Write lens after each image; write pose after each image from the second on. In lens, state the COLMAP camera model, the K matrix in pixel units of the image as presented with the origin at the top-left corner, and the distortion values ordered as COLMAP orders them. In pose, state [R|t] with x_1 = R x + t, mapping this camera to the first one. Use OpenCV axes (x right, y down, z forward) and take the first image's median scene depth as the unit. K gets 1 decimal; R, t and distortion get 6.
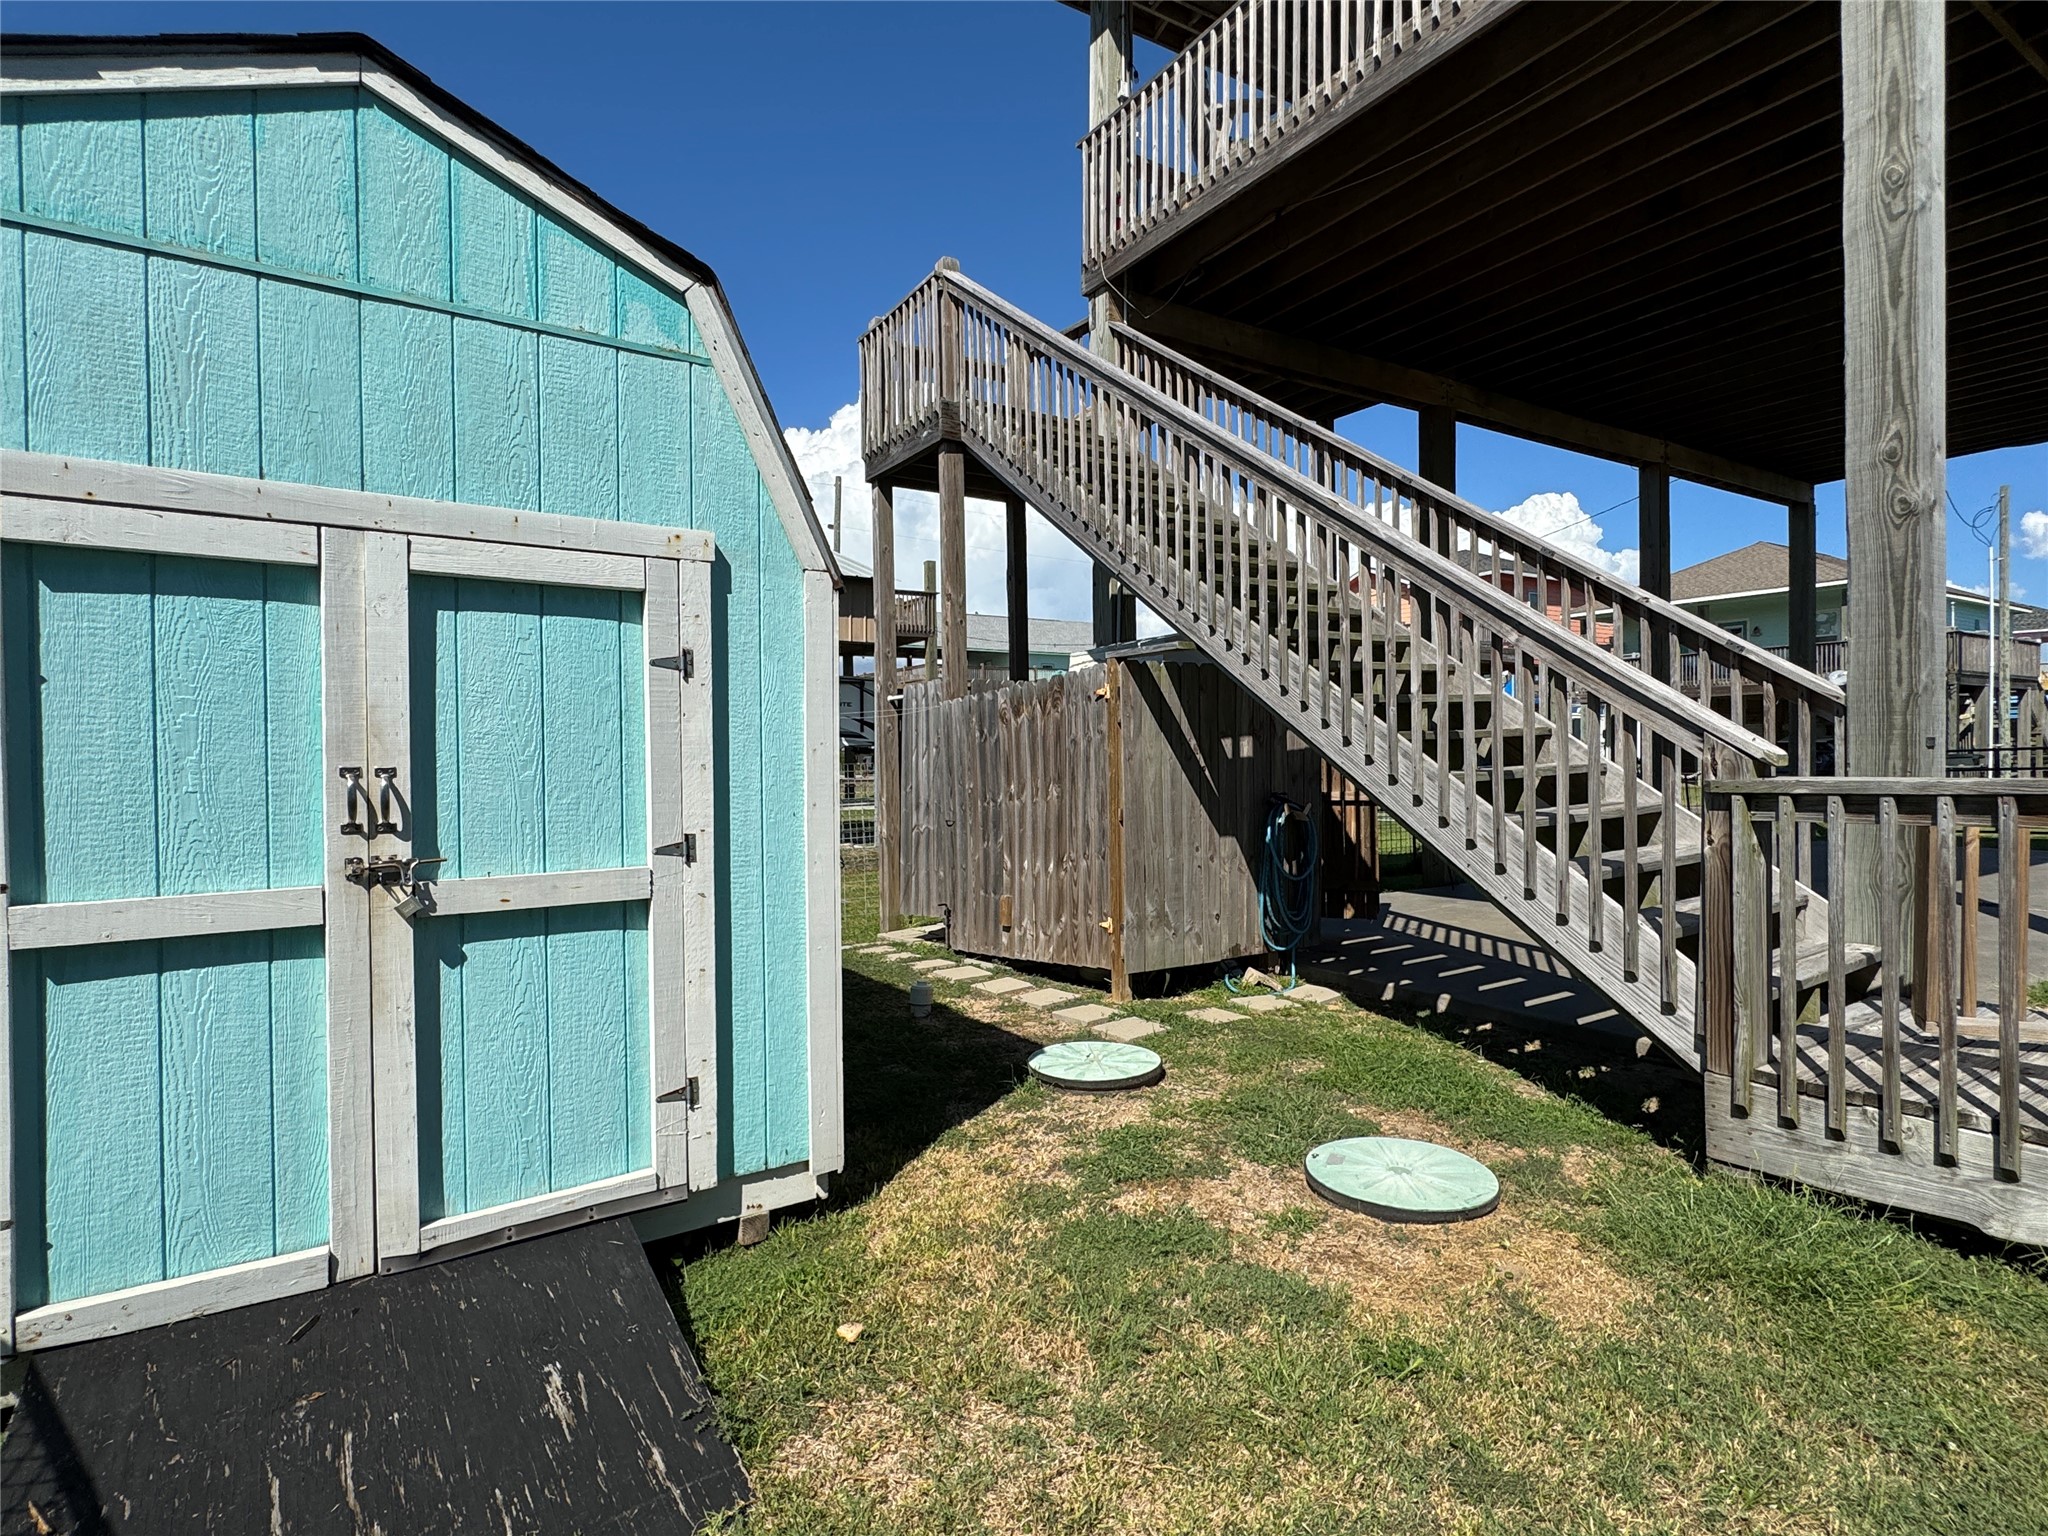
lens RADIAL K [[1025.0, 0, 1024.9], [0, 1025.0, 770.3], [0, 0, 1]] dist [-0.011387, 0.003078]
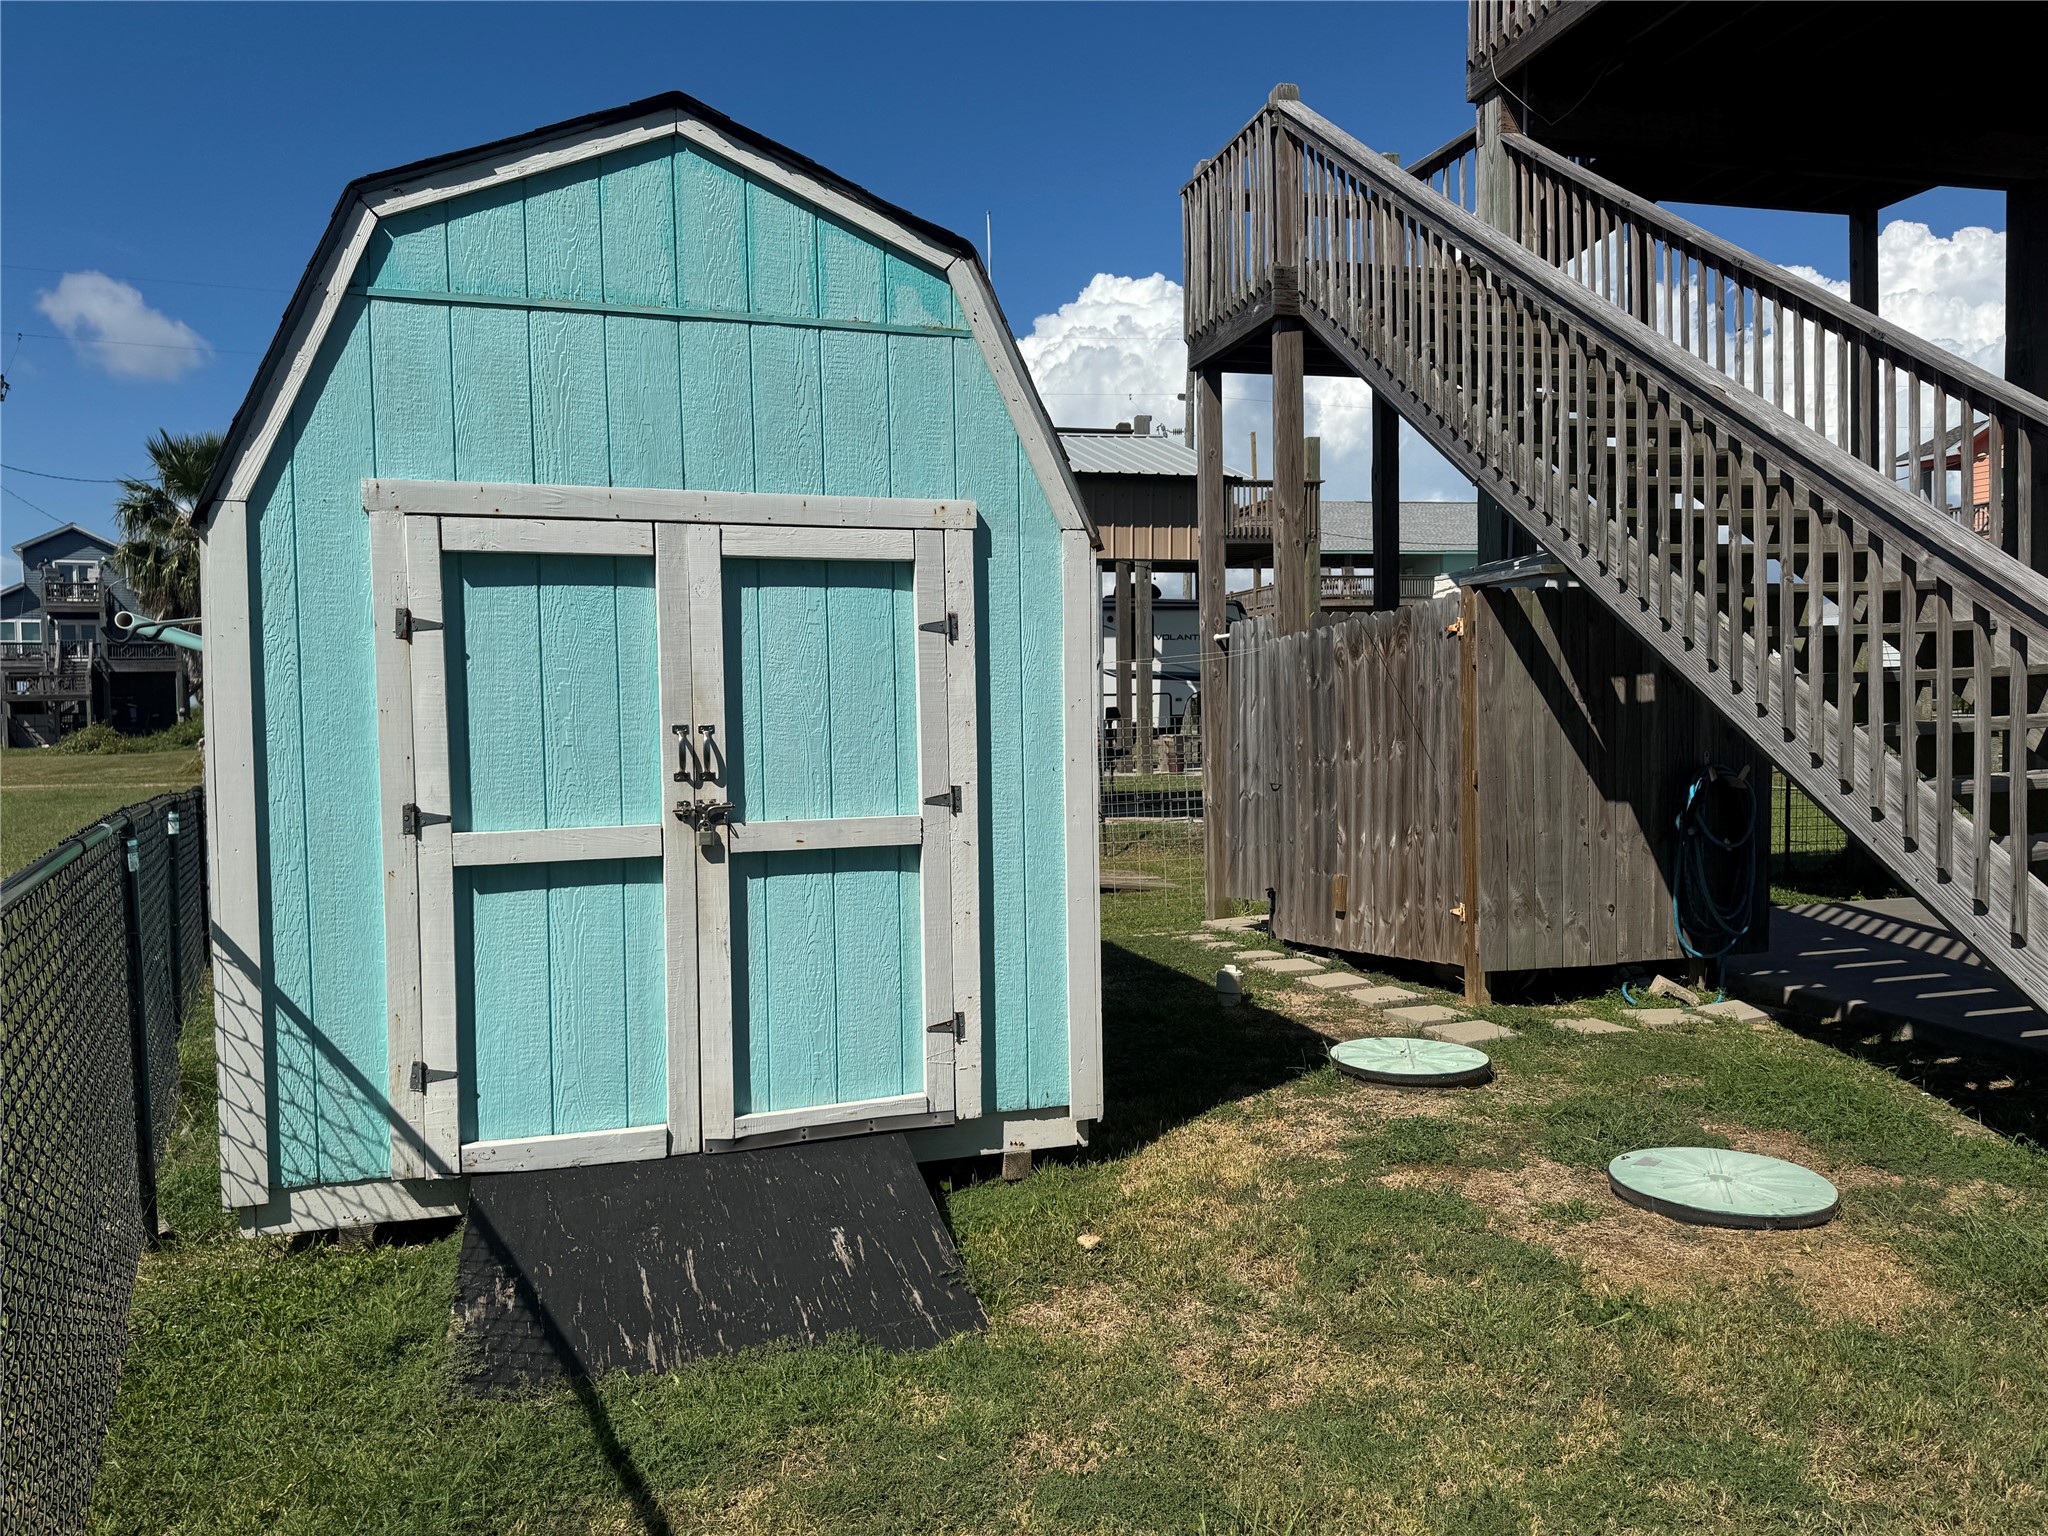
lens RADIAL K [[1430.7, 0, 1038.3], [0, 1430.7, 767.9], [0, 0, 1]] dist [0.050711, -0.054946]
pose [[0.956102, 0.005549, -0.292982, 0.194978], [0.003748, 0.999507, 0.031162, -0.003182], [0.293011, -0.030892, 0.955610, -0.406312]]
